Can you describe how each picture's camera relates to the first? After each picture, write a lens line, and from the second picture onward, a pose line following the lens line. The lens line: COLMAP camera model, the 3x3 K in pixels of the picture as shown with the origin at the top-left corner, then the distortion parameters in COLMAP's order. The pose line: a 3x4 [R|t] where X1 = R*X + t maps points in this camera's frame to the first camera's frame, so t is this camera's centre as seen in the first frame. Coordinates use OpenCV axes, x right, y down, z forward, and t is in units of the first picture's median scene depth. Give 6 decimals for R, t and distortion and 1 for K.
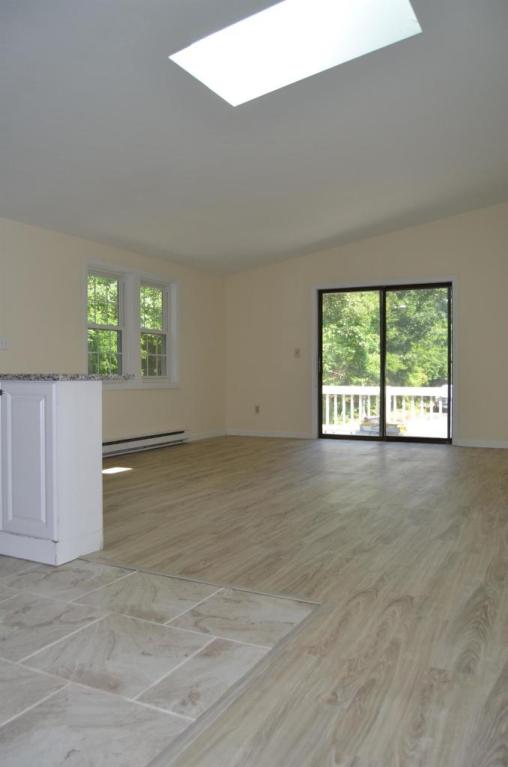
lens RADIAL K [[617.0, 0, 255.6], [0, 617.0, 380.1], [0, 0, 1]] dist [-0.070636, 0.008547]
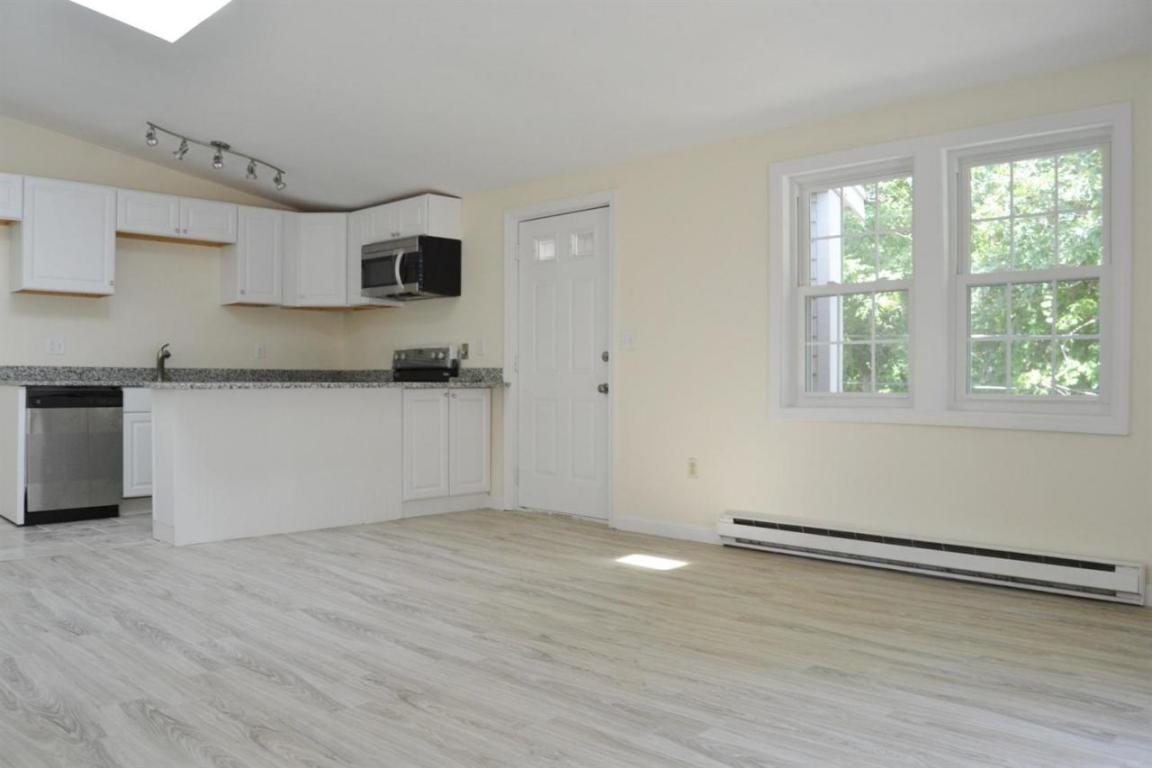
lens RADIAL K [[926.8, 0, 575.4], [0, 926.8, 385.7], [0, 0, 1]] dist [-0.070636, 0.008547]
pose [[-0.319020, 0.005400, -0.947733, 0.817850], [-0.014603, 0.999837, 0.010613, -0.024676], [0.947636, 0.017225, -0.318889, 1.703422]]
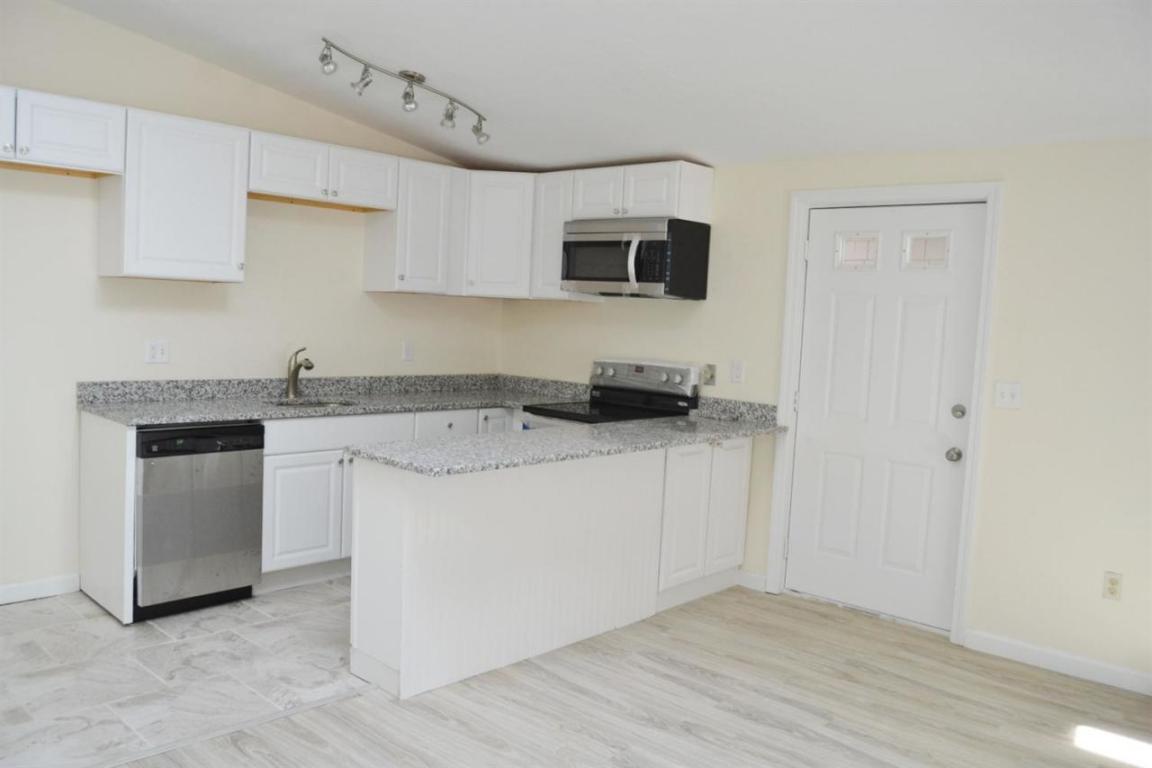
lens RADIAL K [[926.8, 0, 575.0], [0, 926.8, 384.4], [0, 0, 1]] dist [-0.070636, 0.008547]
pose [[-0.282087, 0.063077, -0.957313, 0.541748], [-0.059095, 0.994799, 0.082960, -0.148615], [0.957567, 0.079974, -0.276893, 1.141853]]
